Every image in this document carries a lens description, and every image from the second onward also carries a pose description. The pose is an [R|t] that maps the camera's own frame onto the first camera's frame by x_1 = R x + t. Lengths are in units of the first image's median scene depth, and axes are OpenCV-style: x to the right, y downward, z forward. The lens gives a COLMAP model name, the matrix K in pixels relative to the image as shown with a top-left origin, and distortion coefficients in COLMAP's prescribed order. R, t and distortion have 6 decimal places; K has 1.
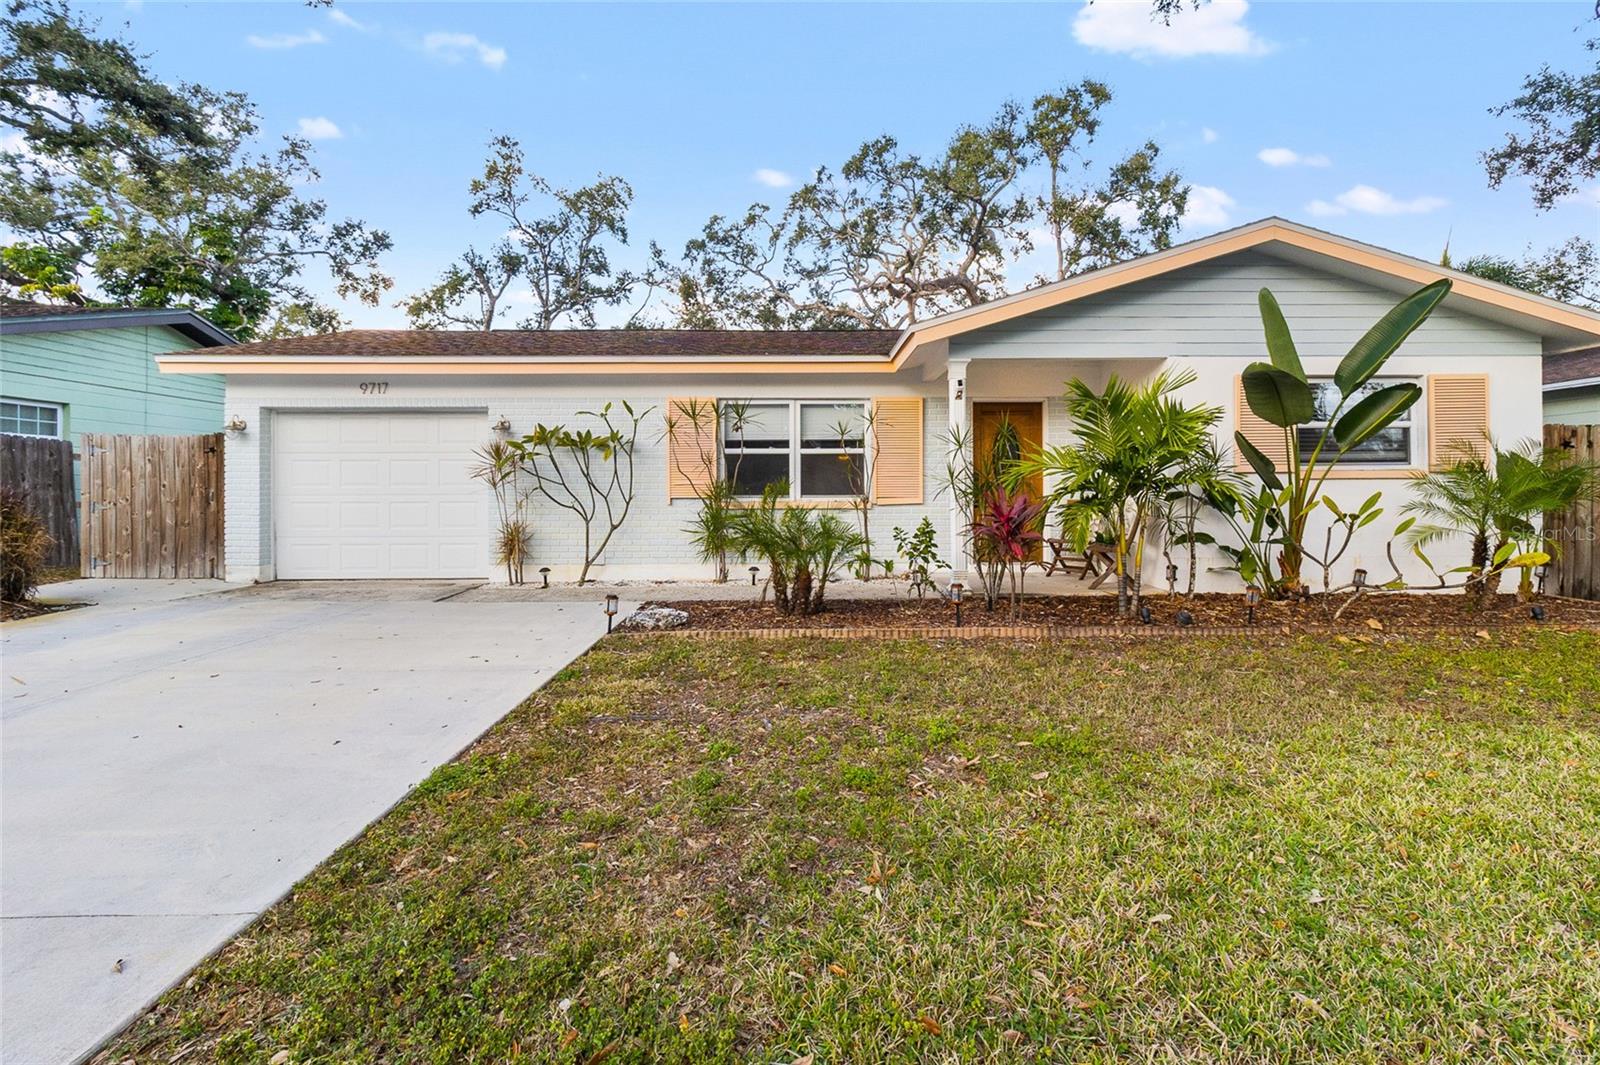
lens RADIAL K [[738.9, 0, 809.1], [0, 738.9, 502.9], [0, 0, 1]] dist [0.001692, 0.000352]
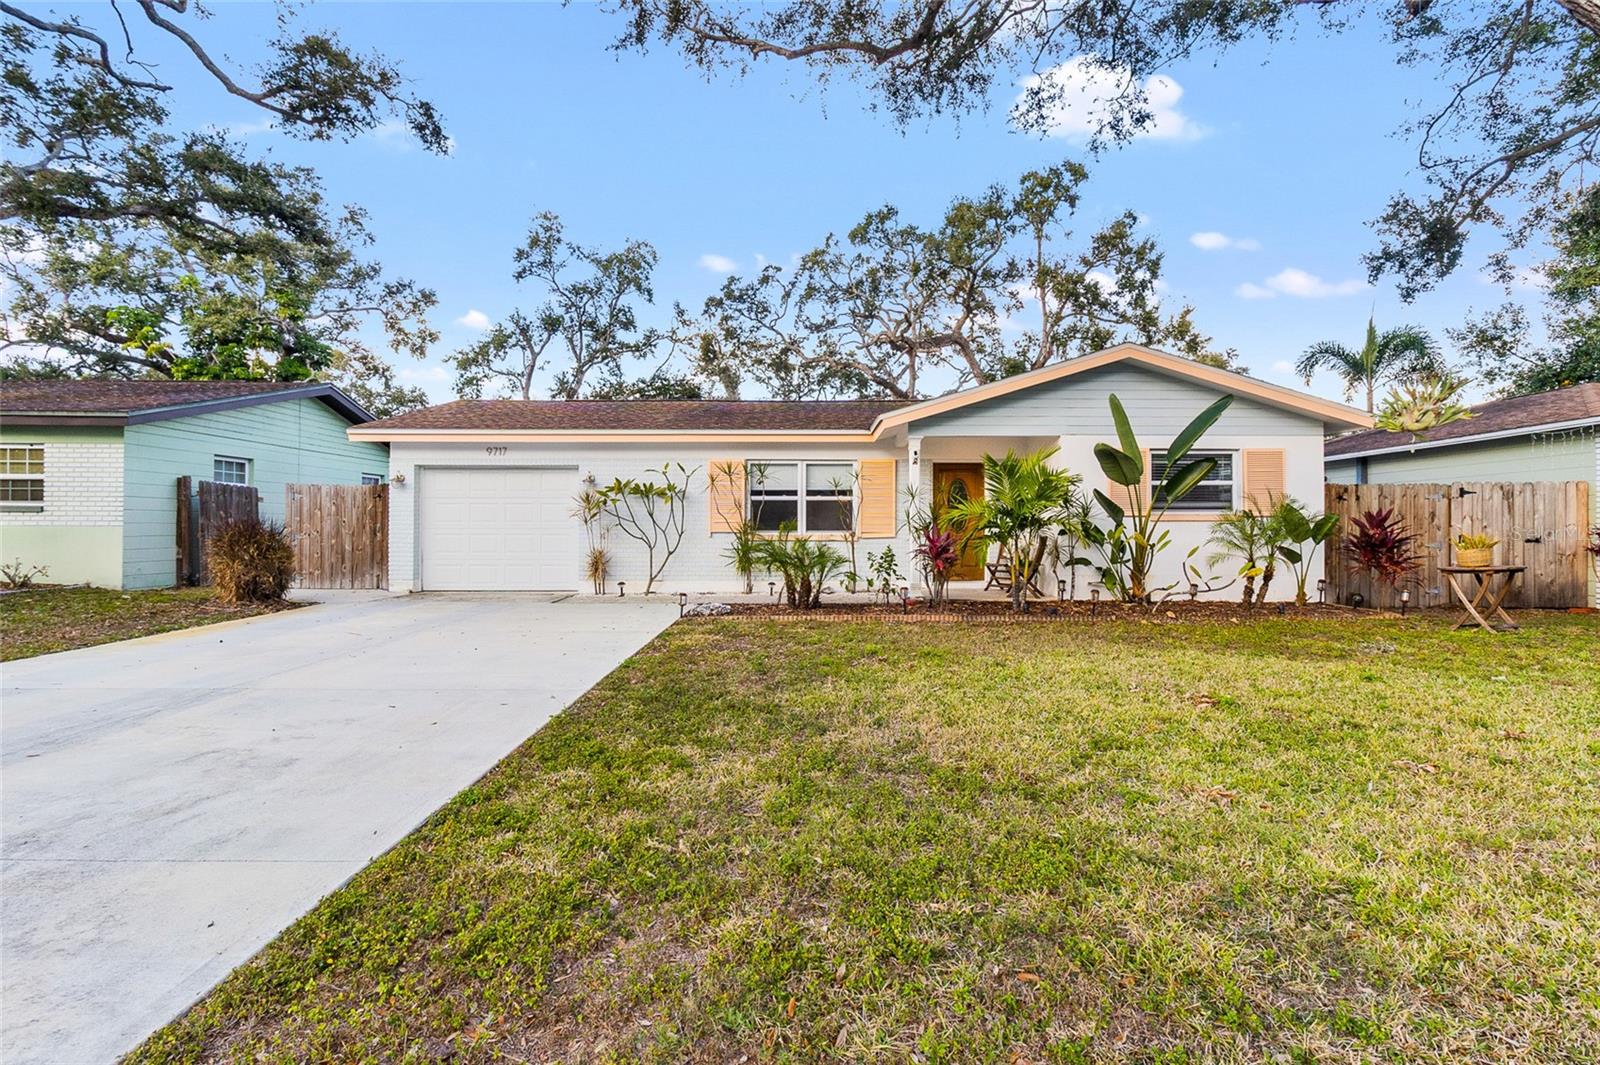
lens RADIAL K [[747.2, 0, 804.8], [0, 747.2, 534.0], [0, 0, 1]] dist [0.001416, 0.000102]
pose [[0.999804, 0.004885, -0.019198, 0.012412], [-0.005045, 0.999953, -0.008290, 0.006914], [0.019156, 0.008385, 0.999781, -0.362873]]
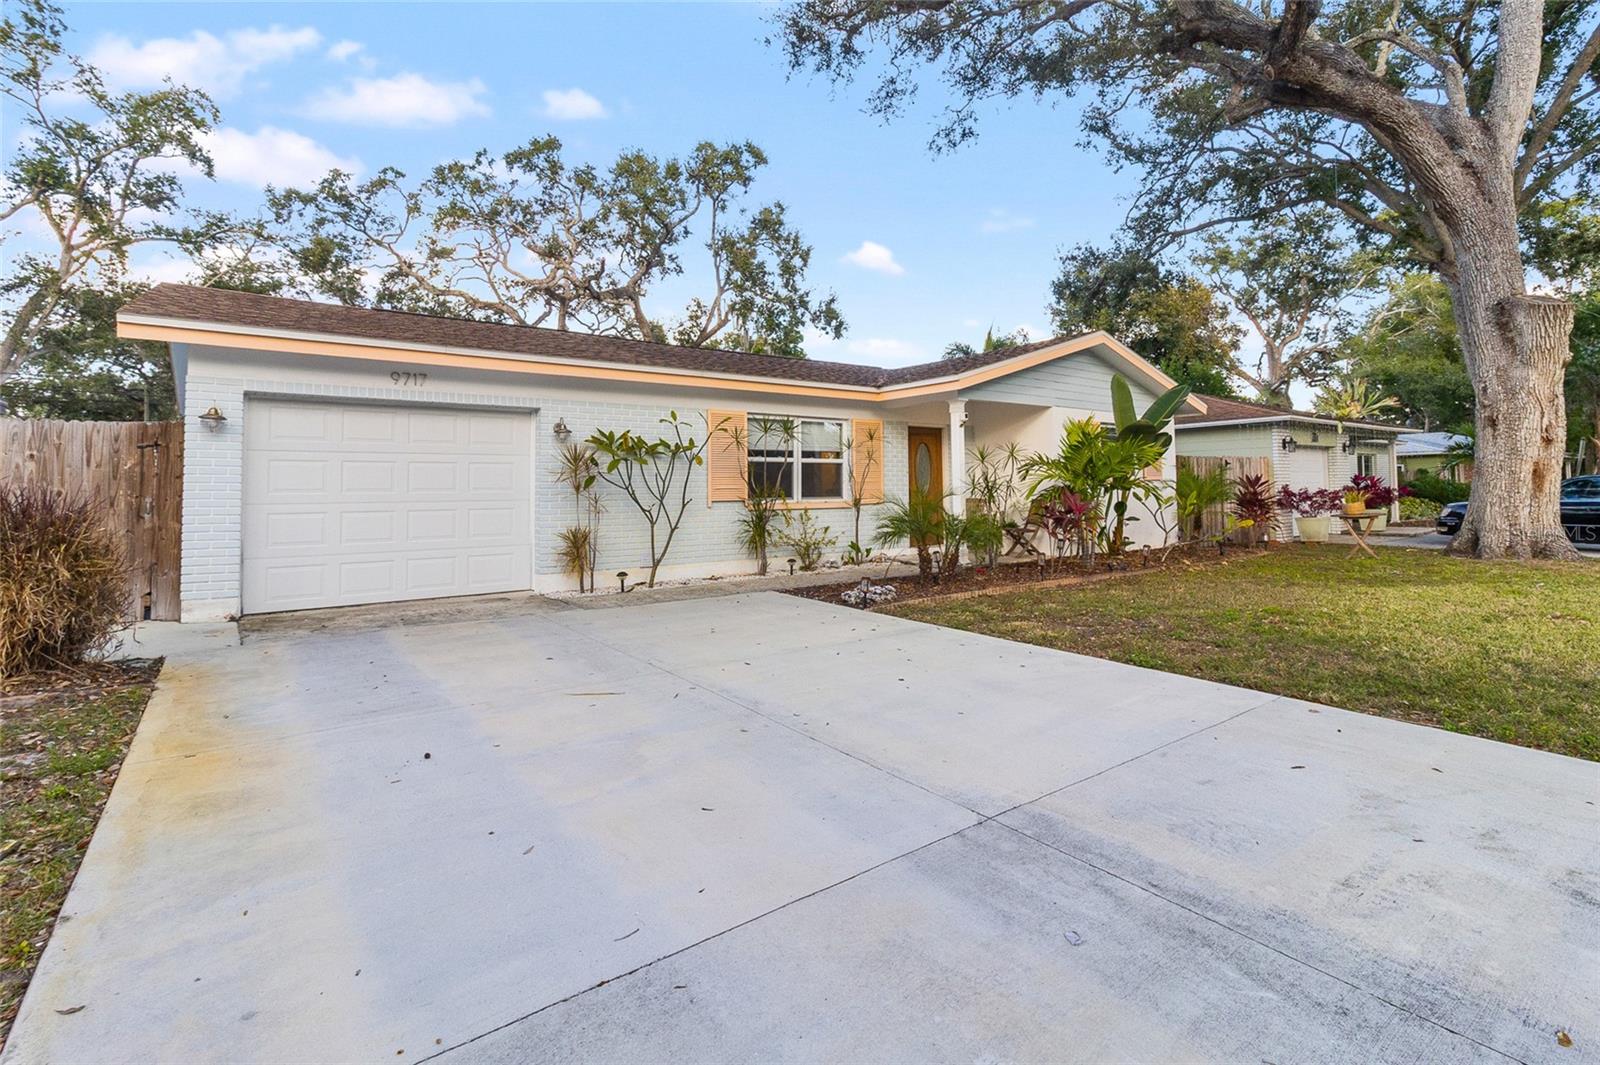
lens RADIAL K [[755.5, 0, 807.9], [0, 755.5, 471.1], [0, 0, 1]] dist [-0.000332, 0.000382]
pose [[0.805283, 0.010141, 0.592804, -0.702255], [0.017571, 0.999006, -0.040959, -0.002553], [-0.592630, 0.043400, 0.804305, 0.014695]]
